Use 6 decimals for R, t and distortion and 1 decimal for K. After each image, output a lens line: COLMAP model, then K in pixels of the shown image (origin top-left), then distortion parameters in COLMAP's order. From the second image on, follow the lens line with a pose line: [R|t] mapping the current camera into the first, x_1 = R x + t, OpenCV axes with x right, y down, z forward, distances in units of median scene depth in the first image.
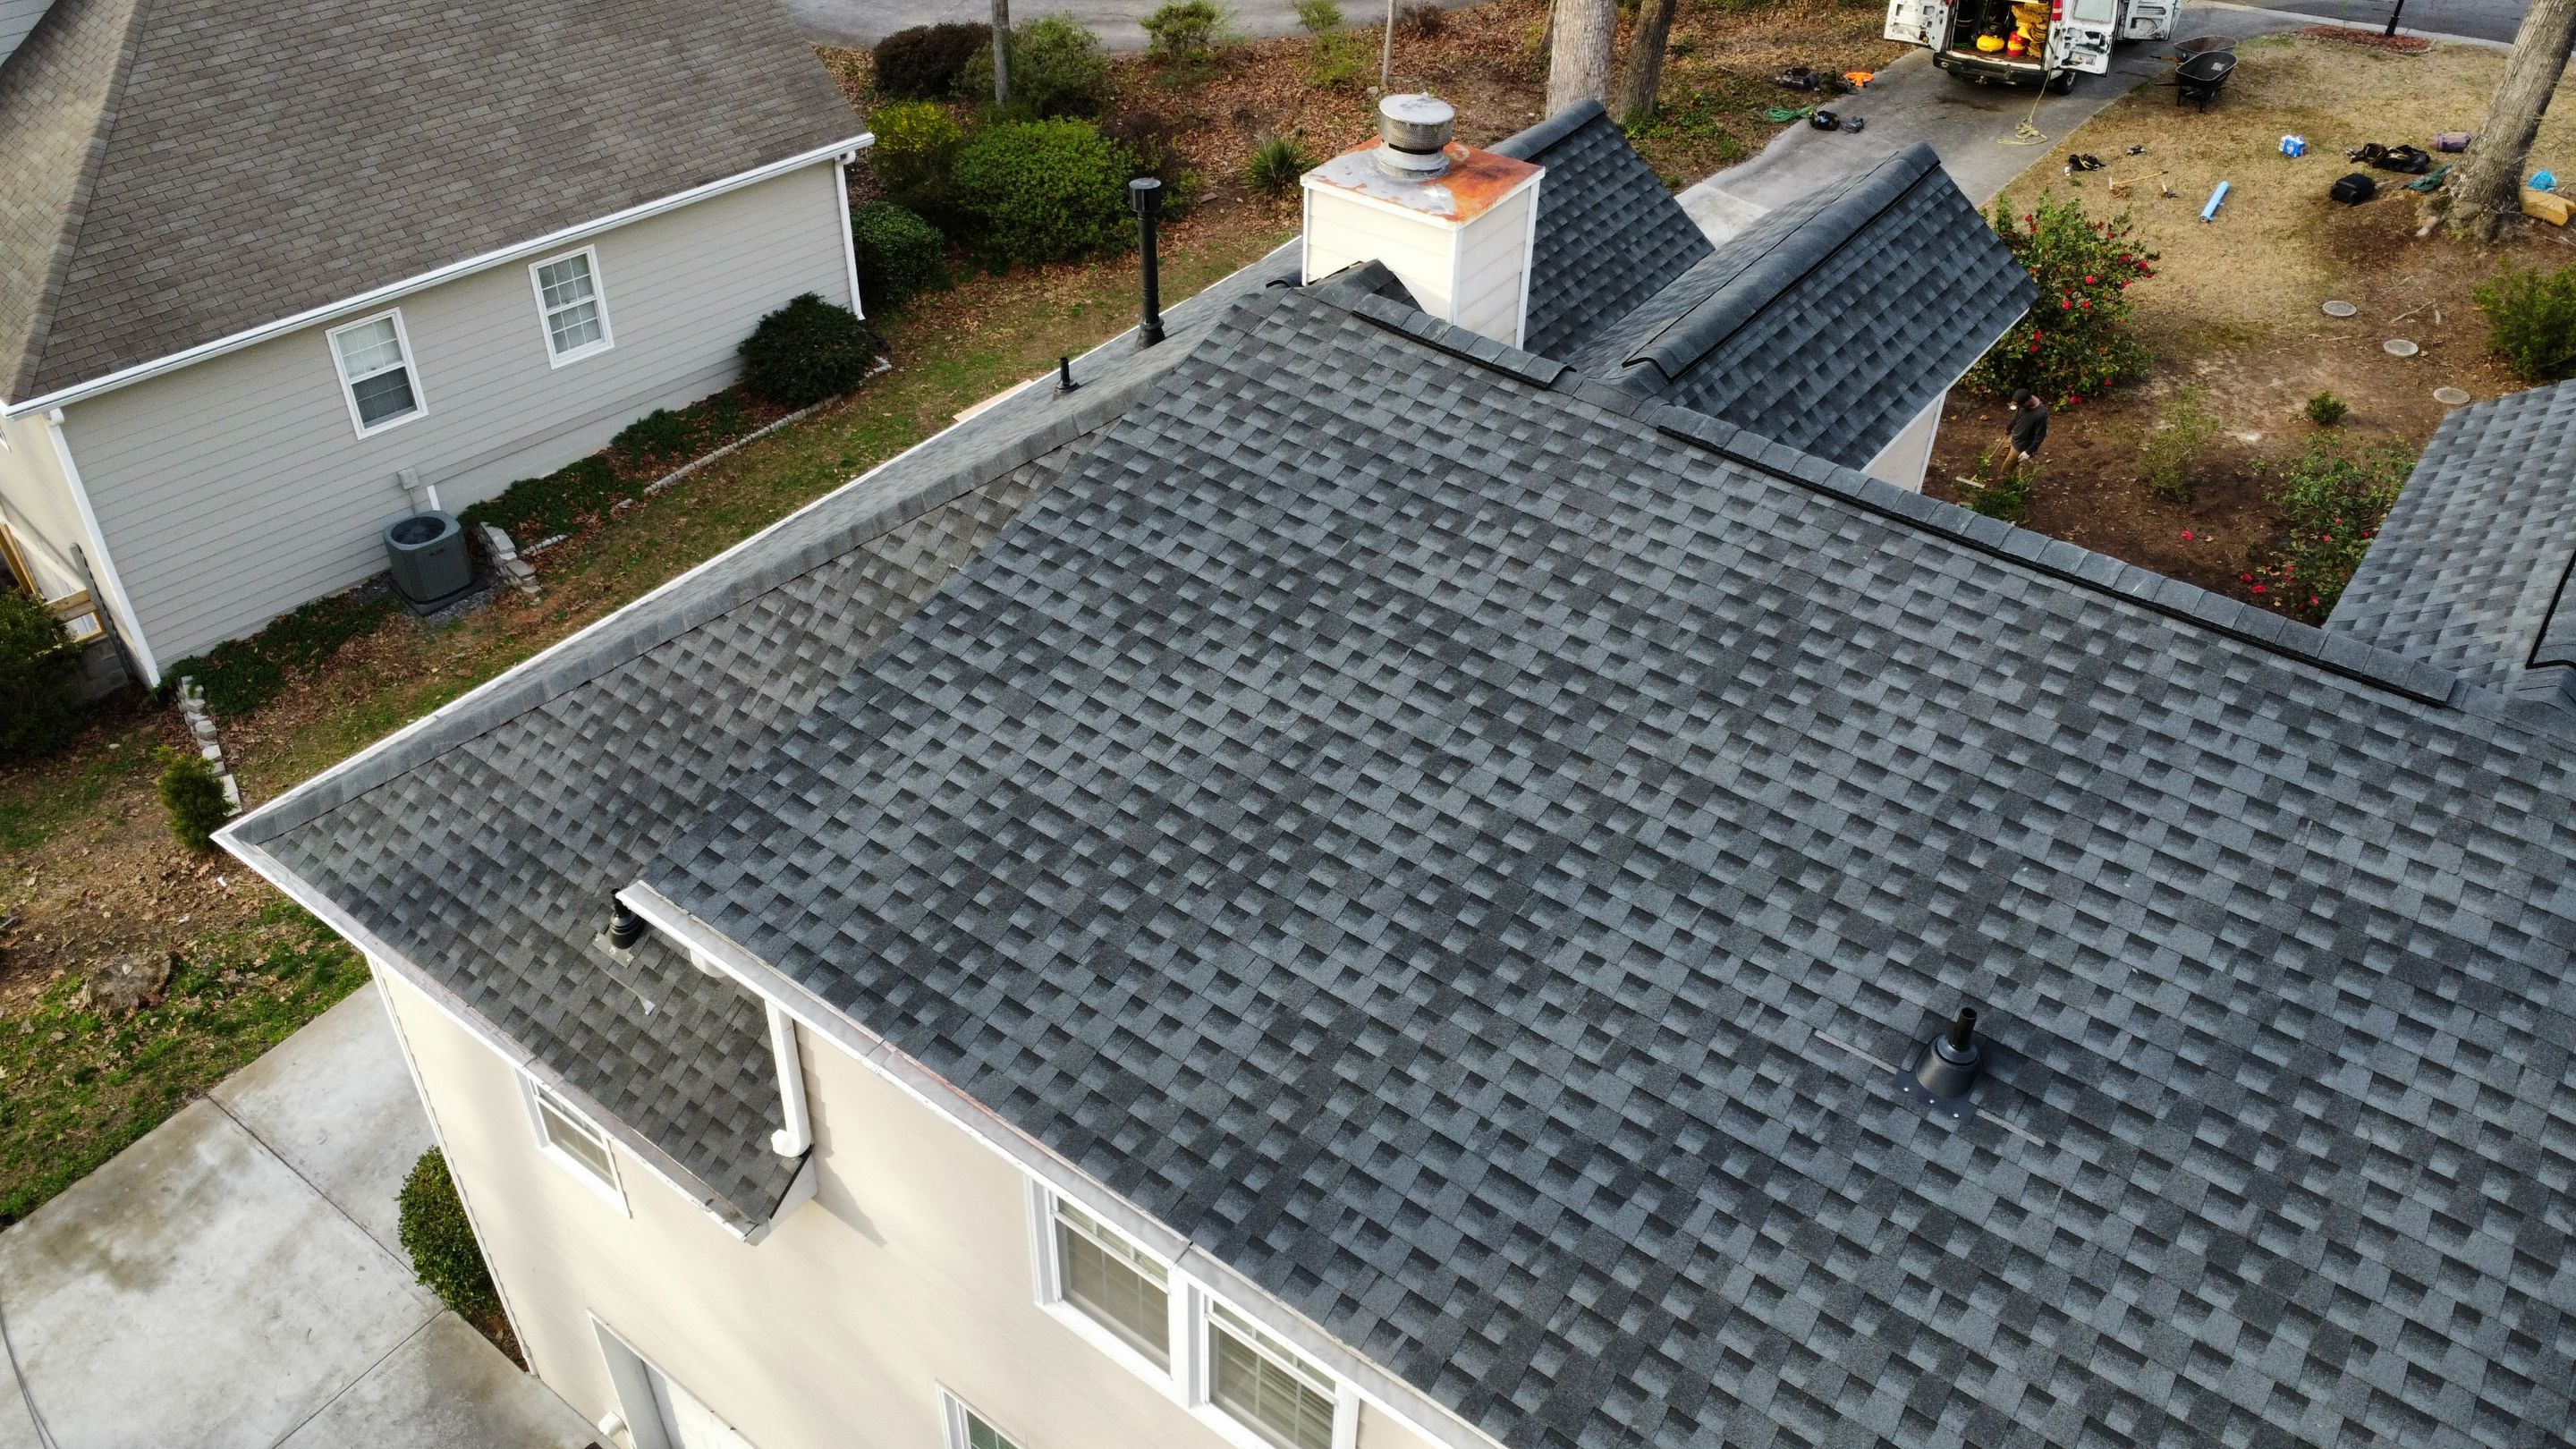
lens RADIAL K [[1940.1, 0, 1276.0], [0, 1940.1, 703.4], [0, 0, 1]] dist [0.002035, -0.007010]
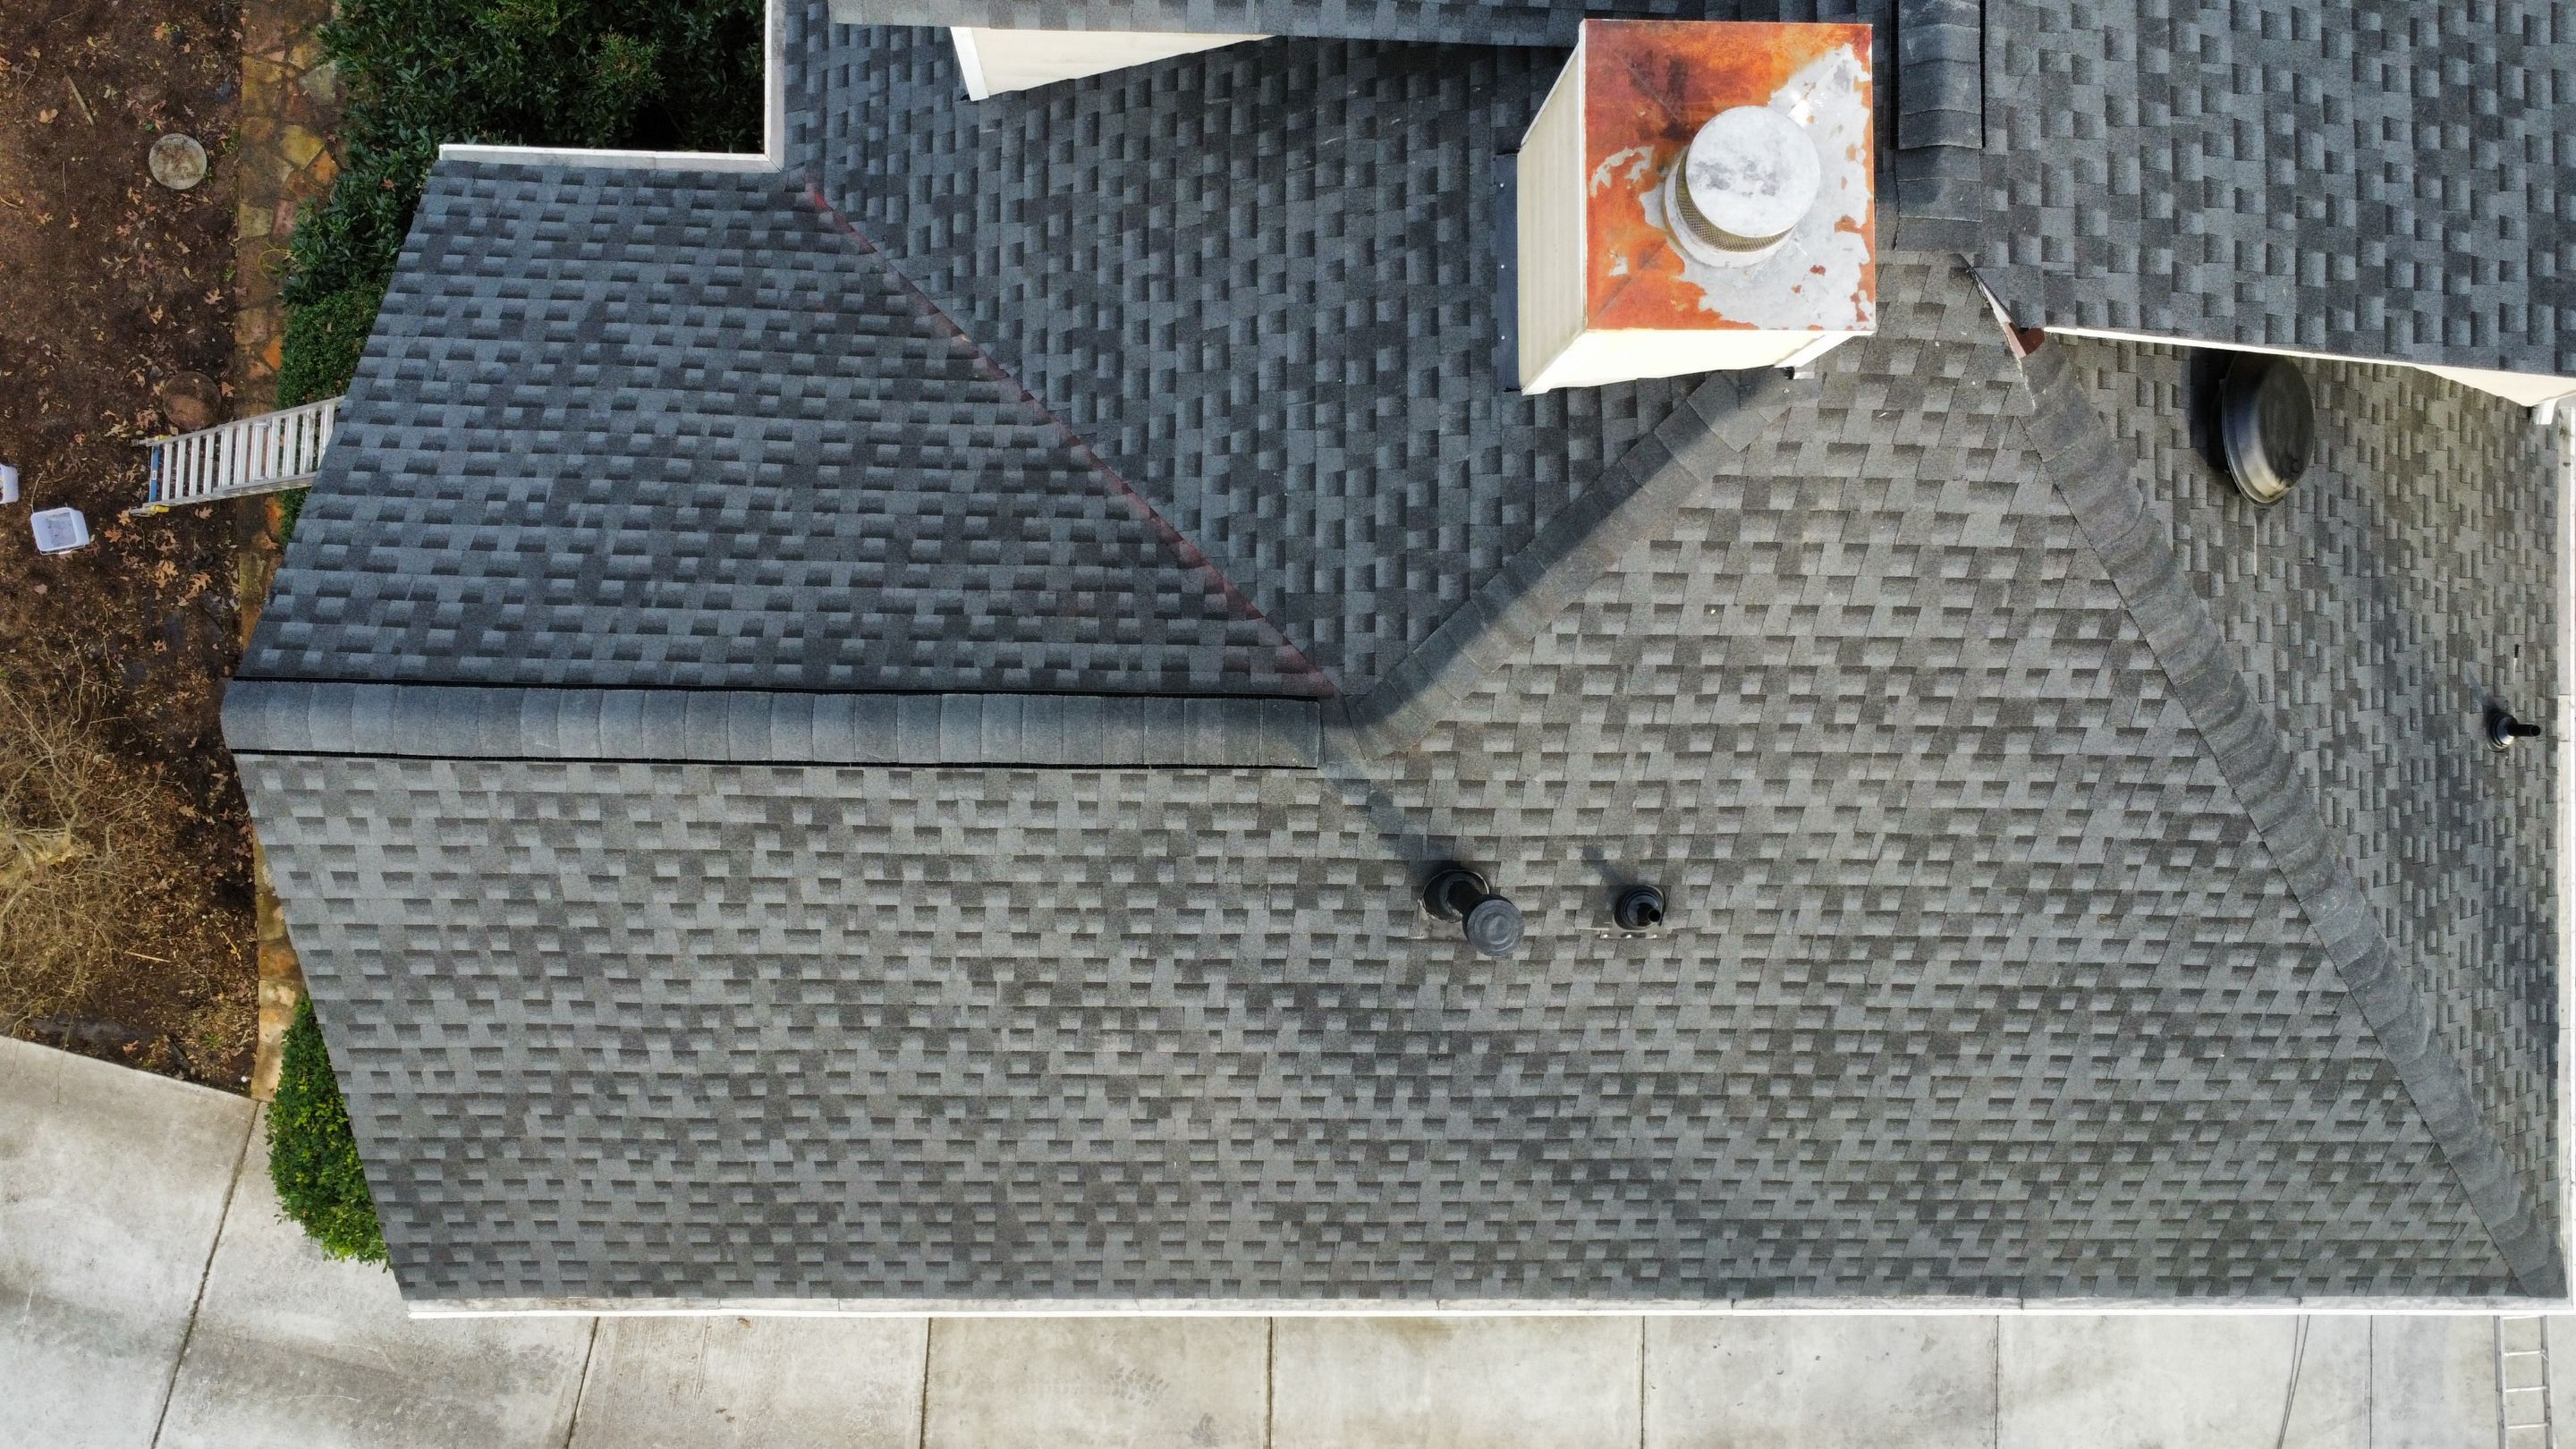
lens RADIAL K [[1939.4, 0, 1272.1], [0, 1939.4, 697.7], [0, 0, 1]] dist [0.002656, -0.006550]
pose [[-0.587543, -0.808557, -0.032089, 0.056675], [0.443930, -0.355233, 0.822639, -1.005308], [-0.676550, 0.469090, 0.567657, 0.965649]]
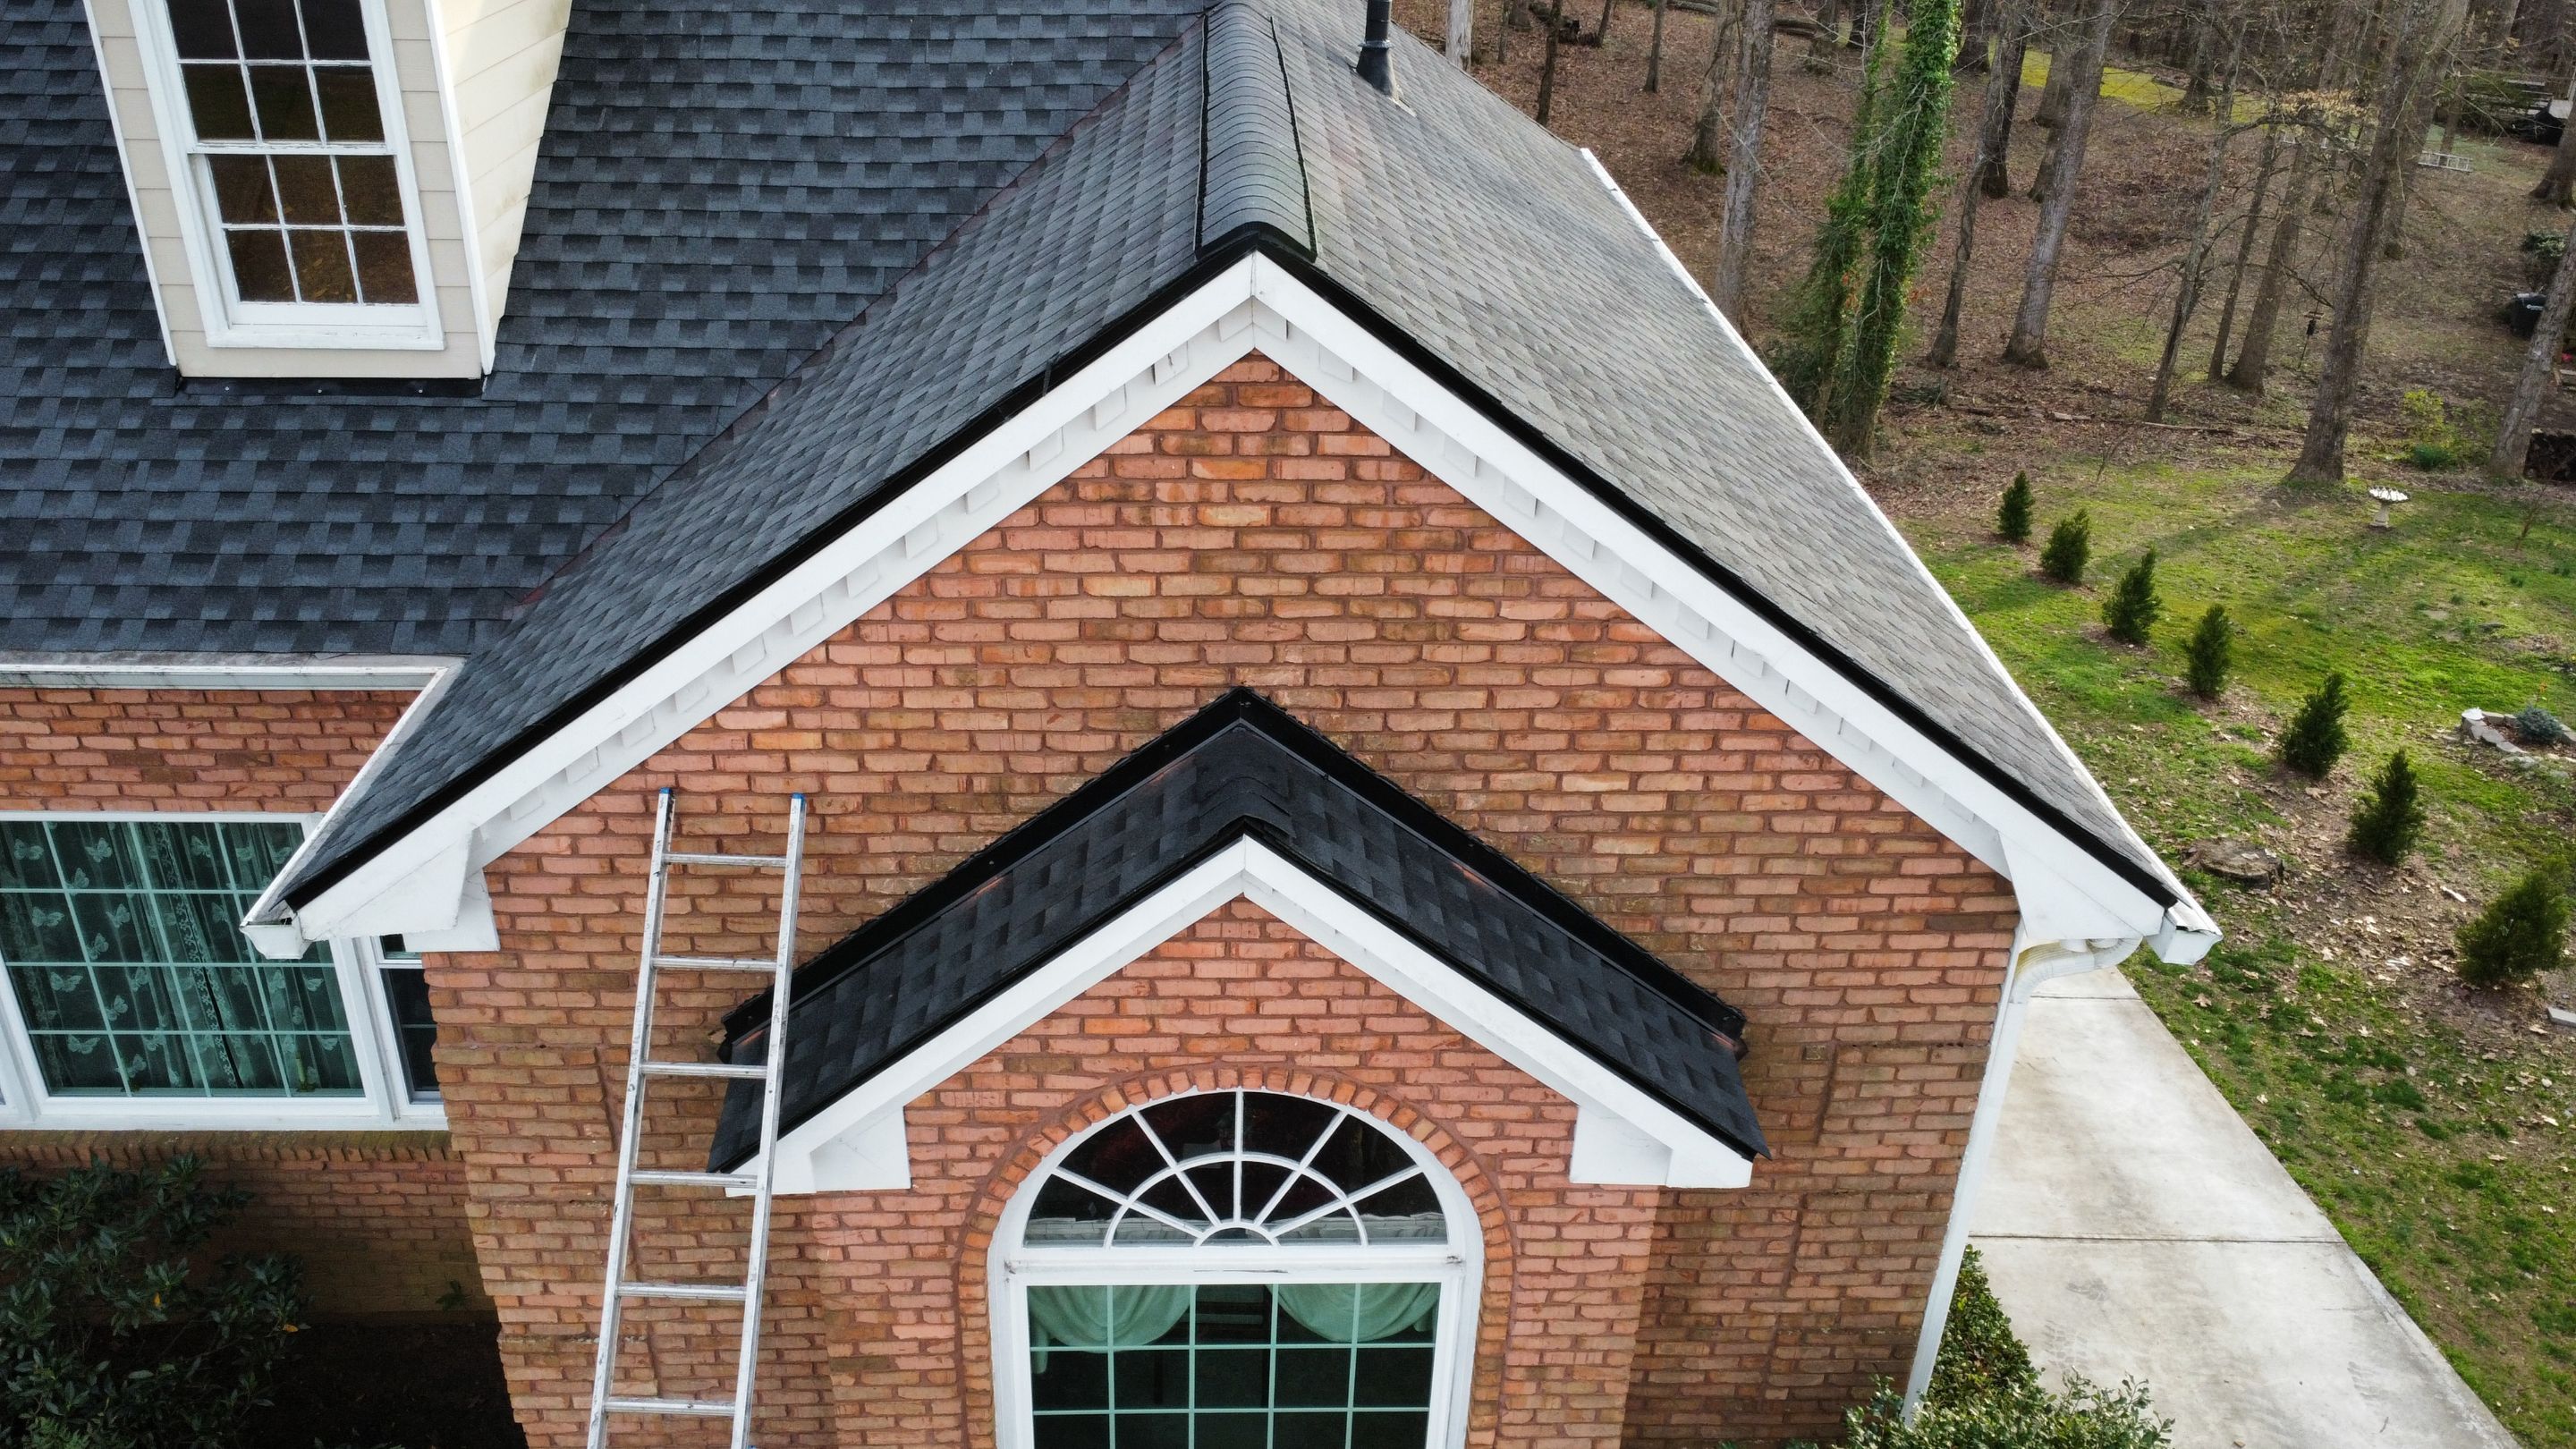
lens RADIAL K [[1940.1, 0, 1276.0], [0, 1940.1, 703.4], [0, 0, 1]] dist [0.002035, -0.007010]
pose [[-0.780991, 0.251491, -0.571669, 0.600200], [-0.417143, 0.471175, 0.777166, -0.874447], [0.464806, 0.845427, -0.263075, 1.966446]]
